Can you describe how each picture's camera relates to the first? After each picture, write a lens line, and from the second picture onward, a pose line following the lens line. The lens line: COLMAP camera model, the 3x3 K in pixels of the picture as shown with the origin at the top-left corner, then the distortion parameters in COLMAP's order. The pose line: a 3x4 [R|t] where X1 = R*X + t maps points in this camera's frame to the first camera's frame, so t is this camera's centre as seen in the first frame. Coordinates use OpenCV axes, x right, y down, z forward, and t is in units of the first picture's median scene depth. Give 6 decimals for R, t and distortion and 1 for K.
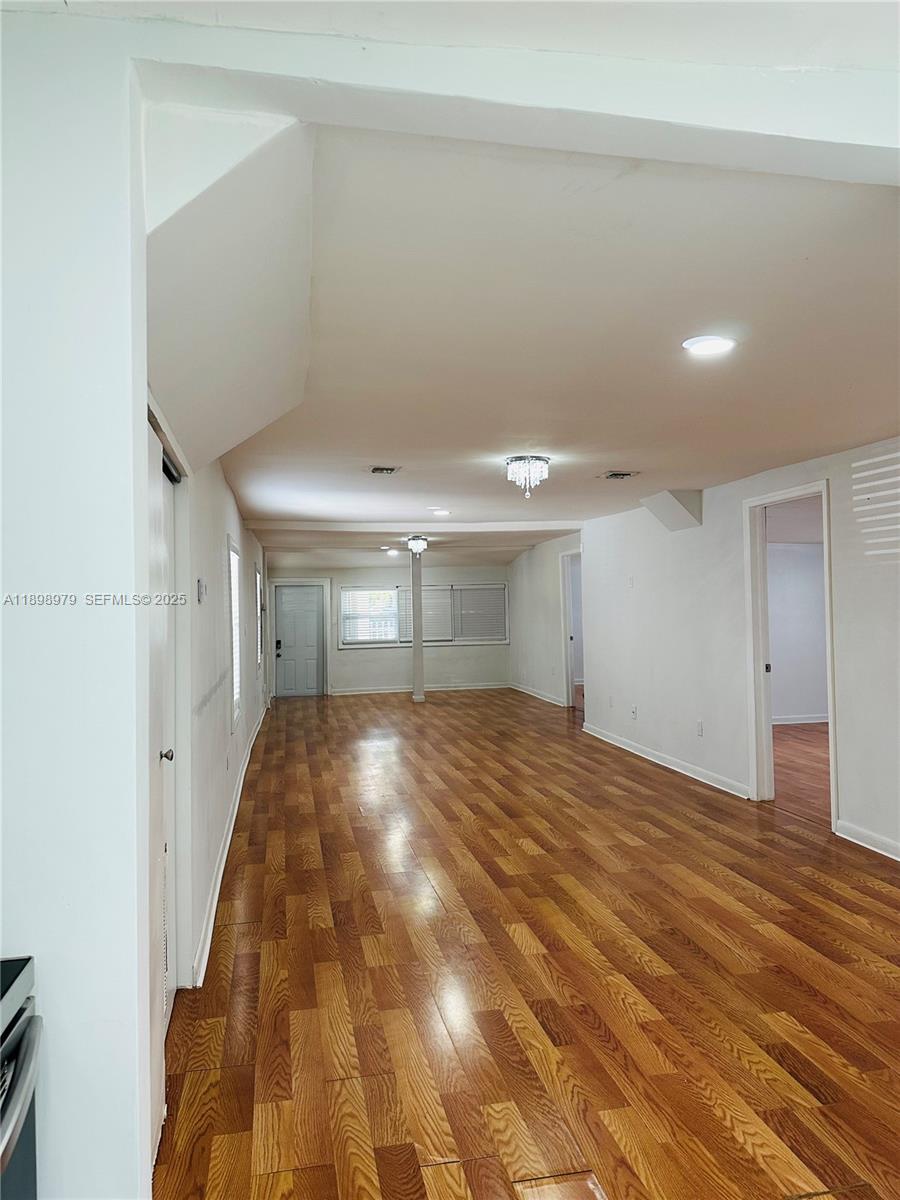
lens RADIAL K [[845.4, 0, 450.0], [0, 845.4, 593.5], [0, 0, 1]] dist [0.077211, -0.042894]
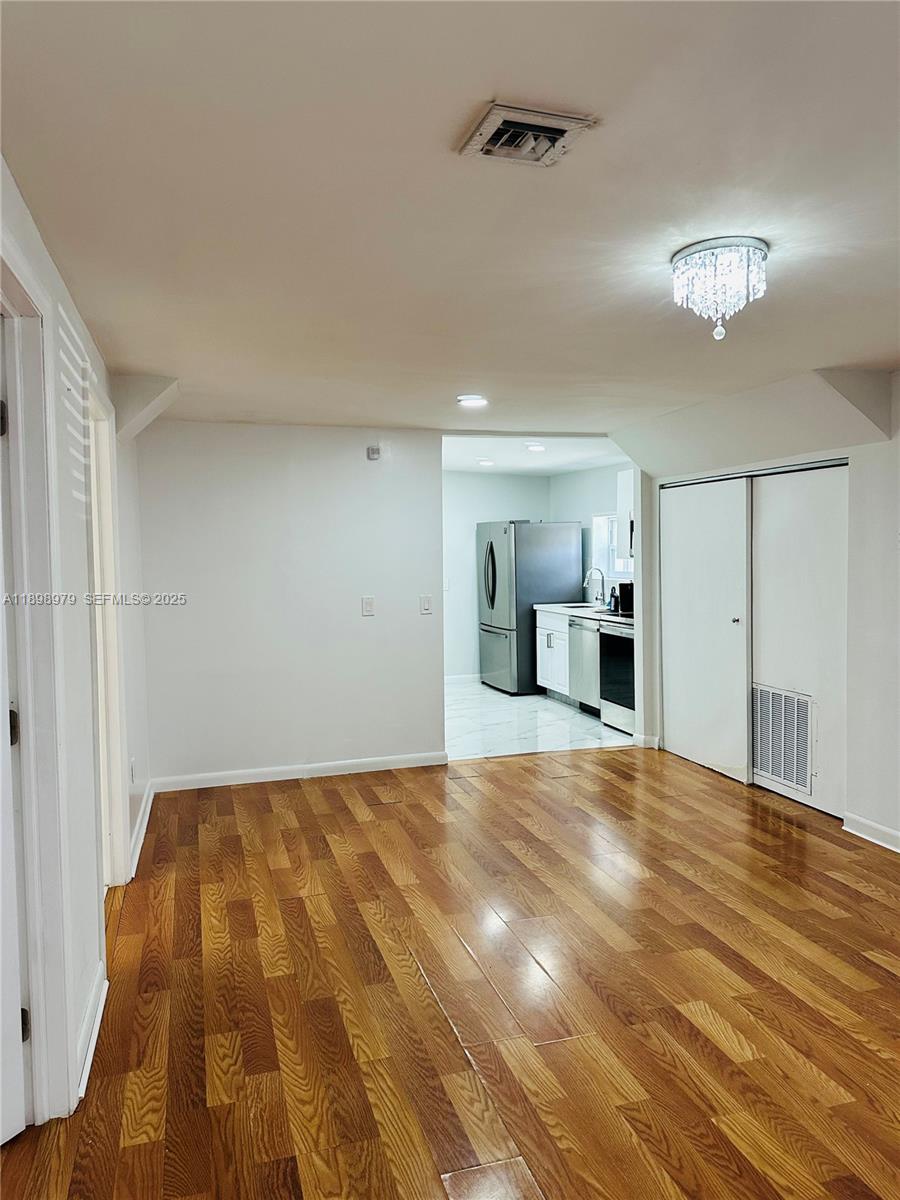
lens RADIAL K [[845.4, 0, 449.5], [0, 845.4, 596.0], [0, 0, 1]] dist [0.077211, -0.042894]
pose [[-0.994862, 0.036637, -0.094379, 0.384402], [0.032832, 0.998596, 0.041562, 0.005099], [0.095769, 0.038250, -0.994668, 1.936908]]
